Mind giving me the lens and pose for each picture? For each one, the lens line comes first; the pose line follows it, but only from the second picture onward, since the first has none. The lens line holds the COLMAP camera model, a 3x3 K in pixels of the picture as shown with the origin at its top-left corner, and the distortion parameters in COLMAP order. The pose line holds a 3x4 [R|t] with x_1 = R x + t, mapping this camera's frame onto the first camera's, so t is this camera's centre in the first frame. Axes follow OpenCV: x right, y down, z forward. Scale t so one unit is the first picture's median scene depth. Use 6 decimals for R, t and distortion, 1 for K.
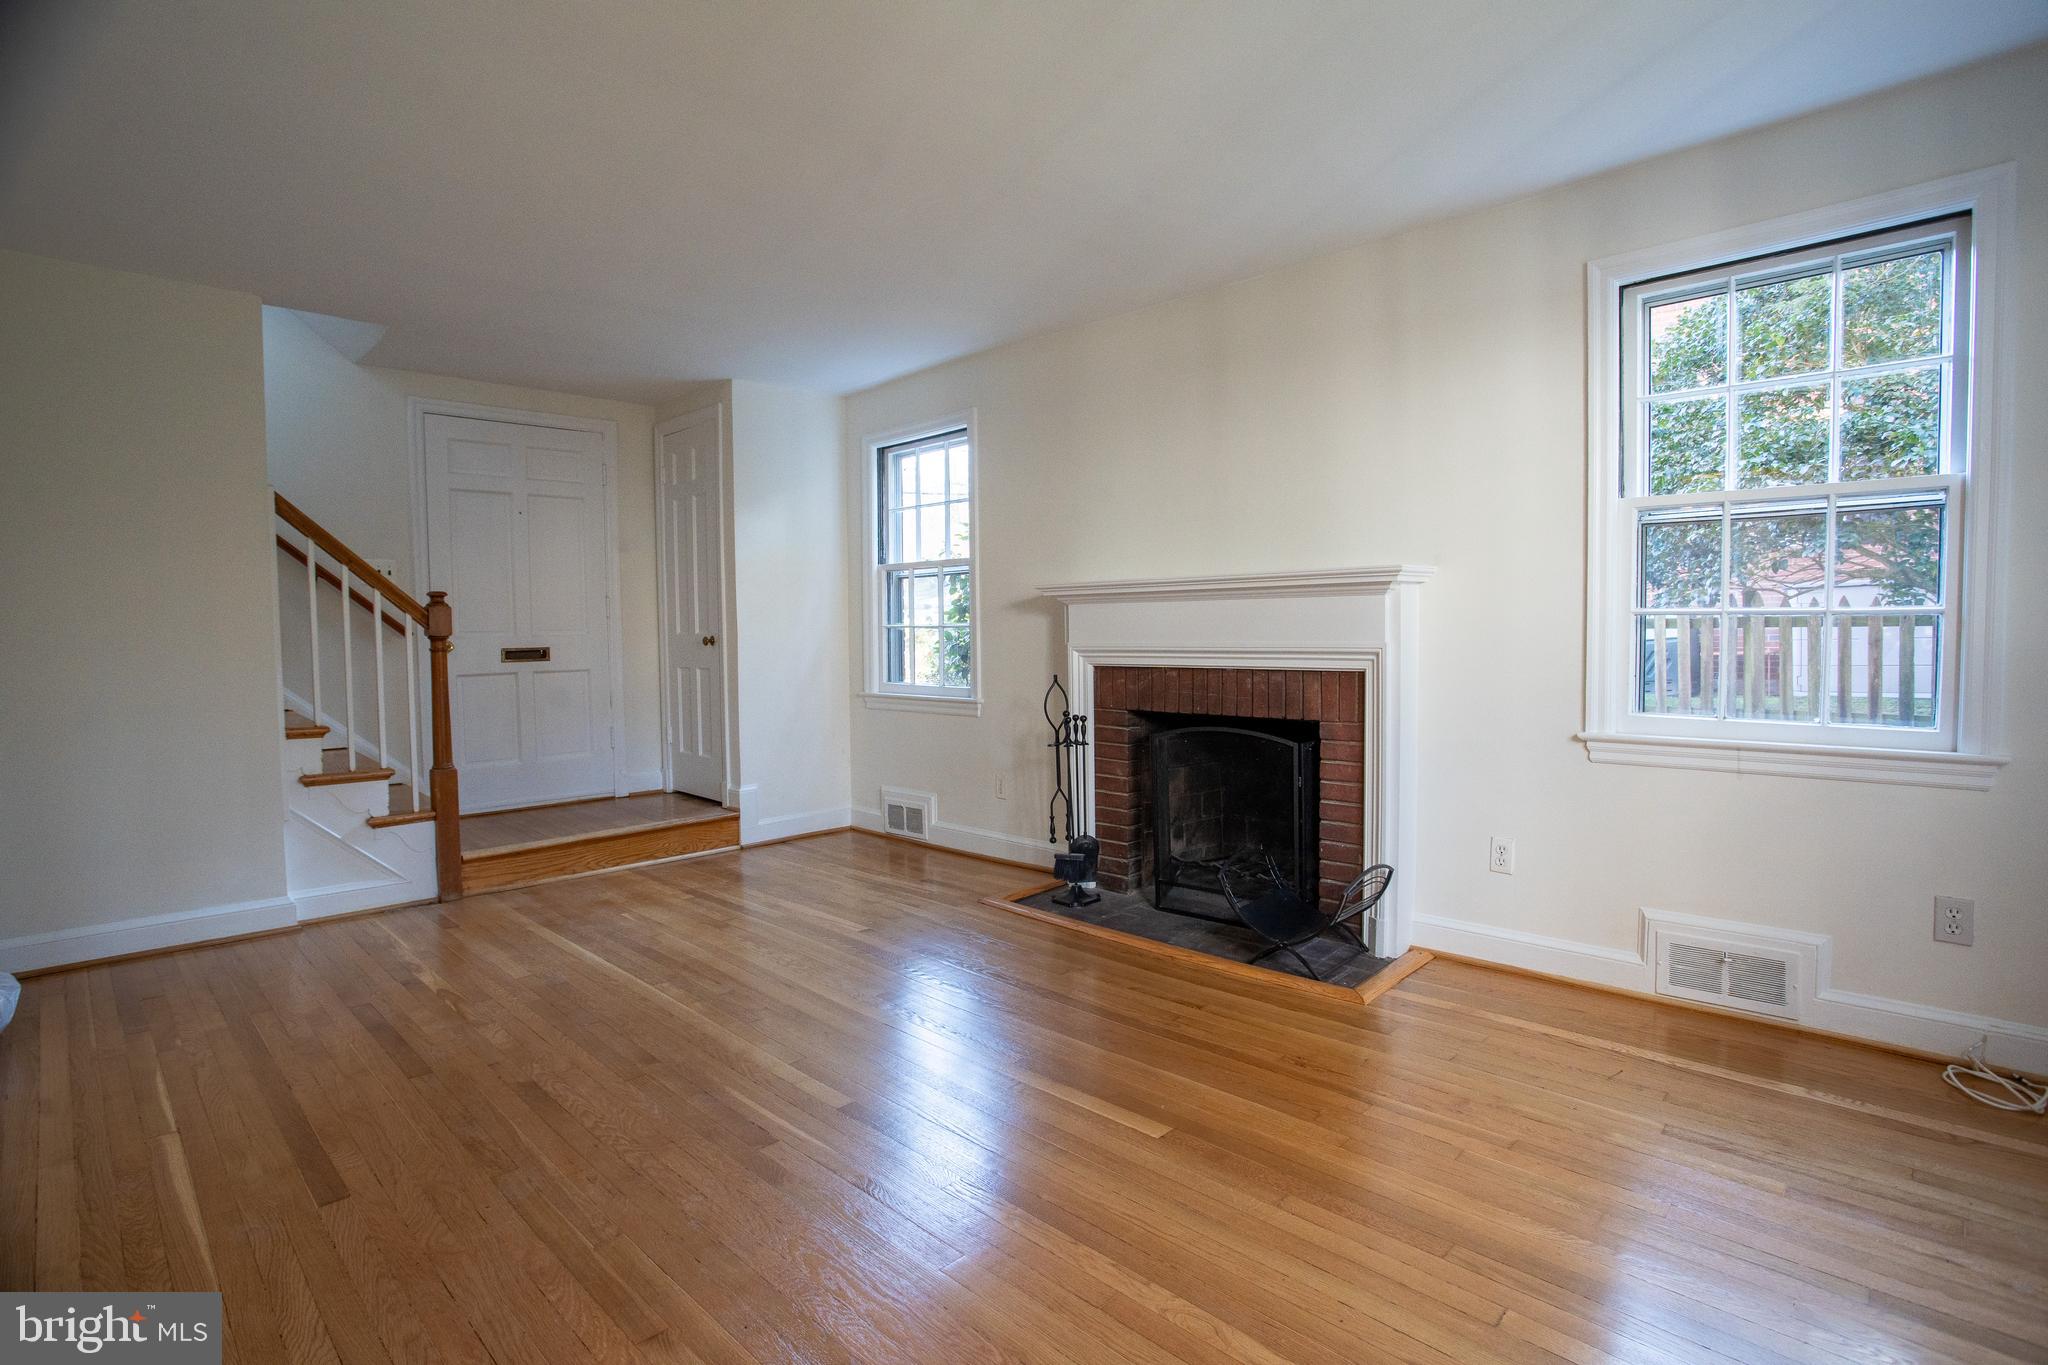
lens RADIAL K [[990.3, 0, 1013.6], [0, 990.3, 670.5], [0, 0, 1]] dist [-0.074418, 0.028455]
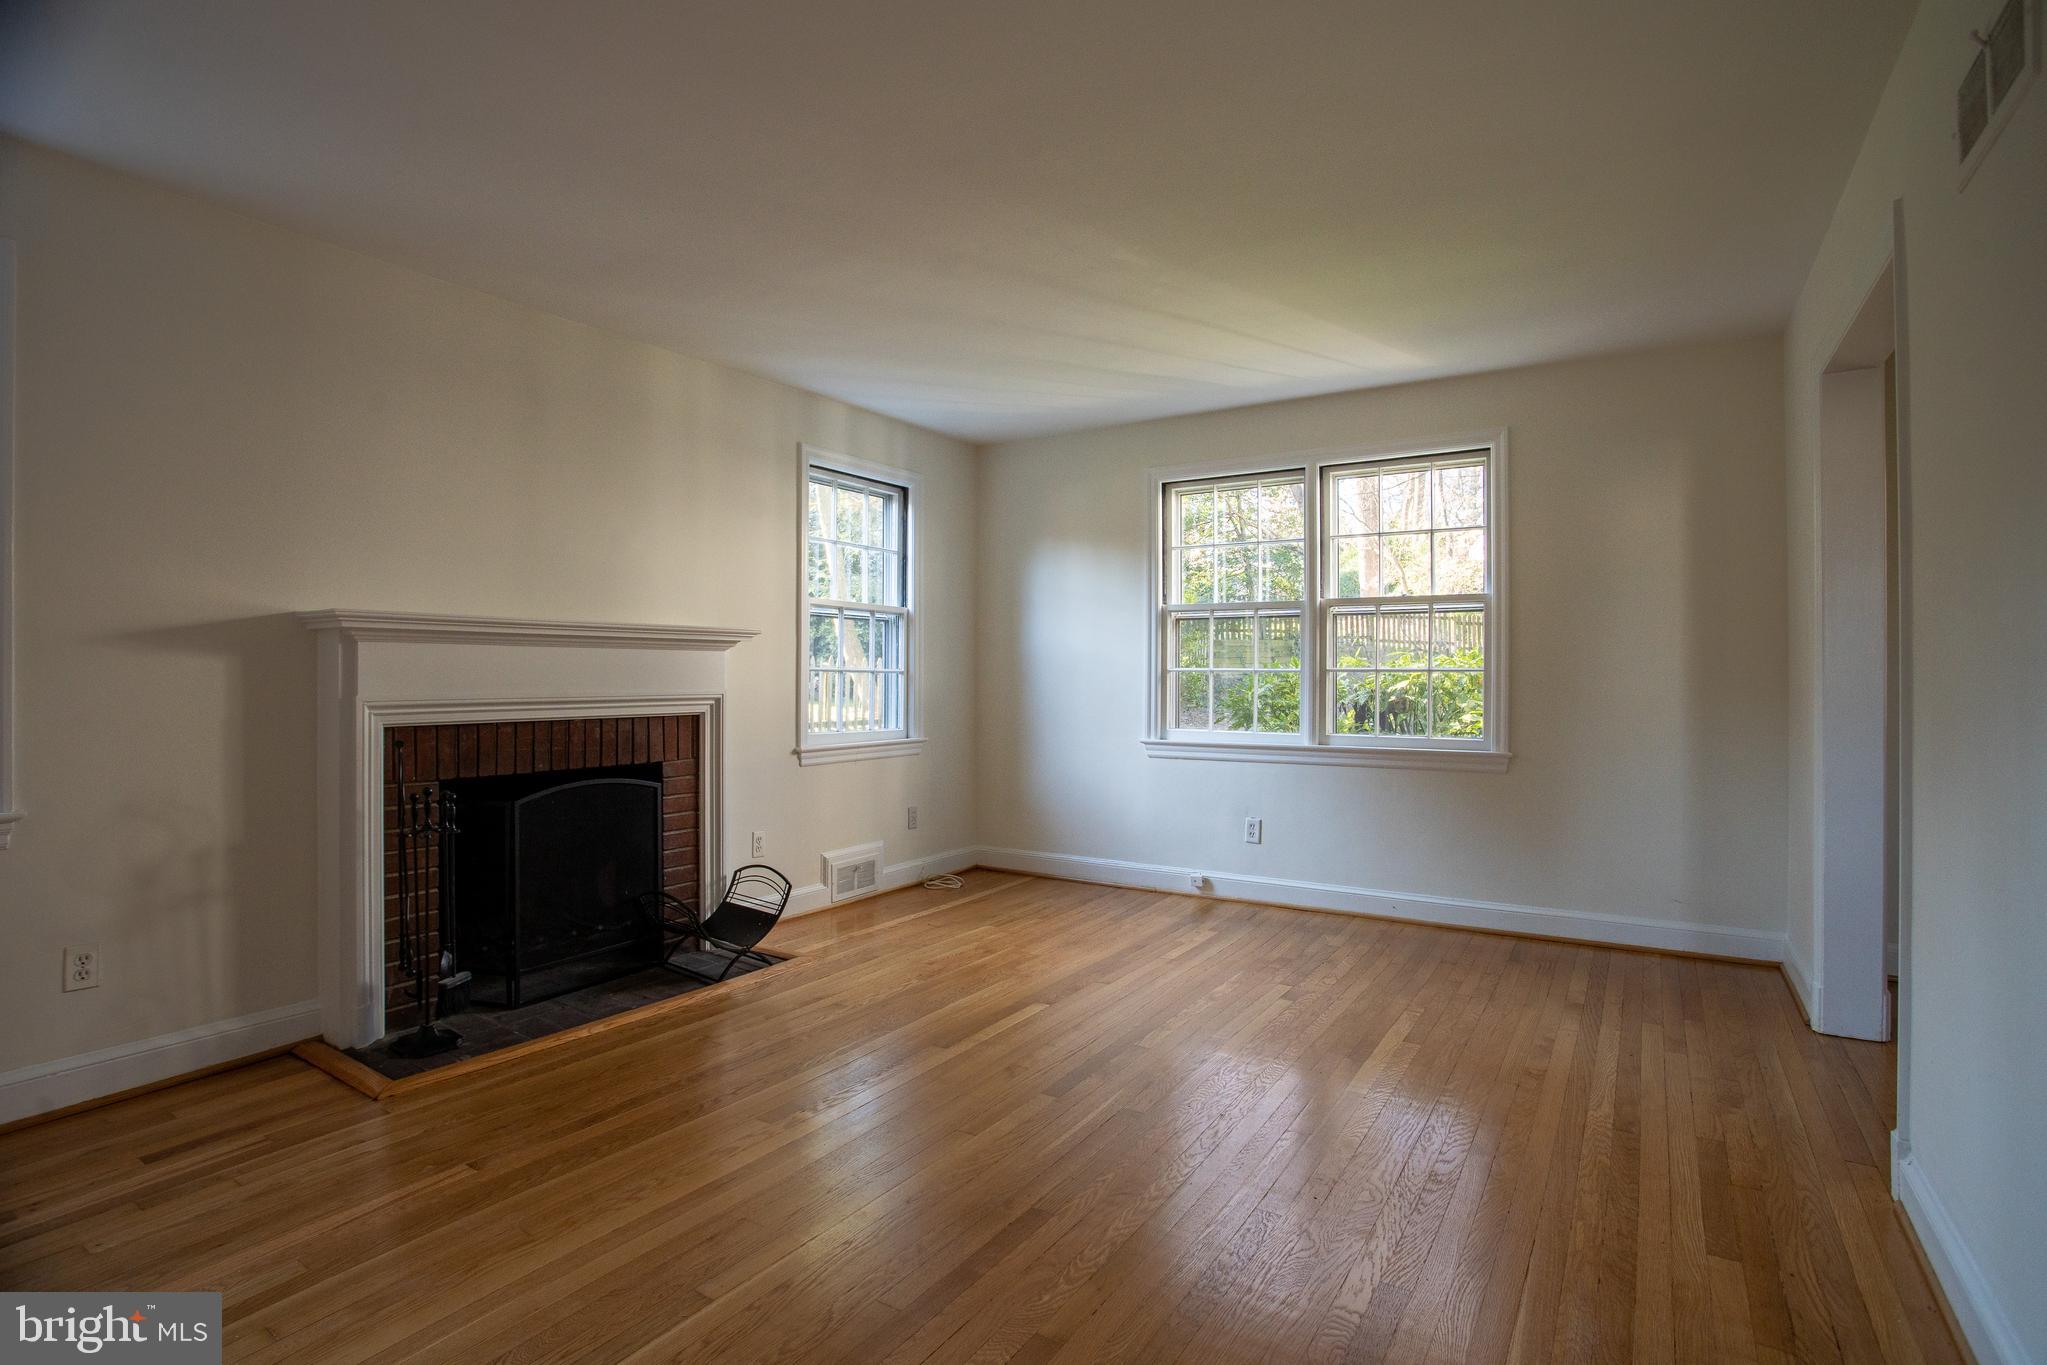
lens RADIAL K [[989.9, 0, 1013.1], [0, 989.9, 670.5], [0, 0, 1]] dist [-0.074418, 0.028455]
pose [[-0.179894, 0.015183, 0.983569, -0.844857], [0.042340, 0.999074, -0.007679, -0.025955], [-0.982774, 0.040263, -0.180370, 0.804972]]
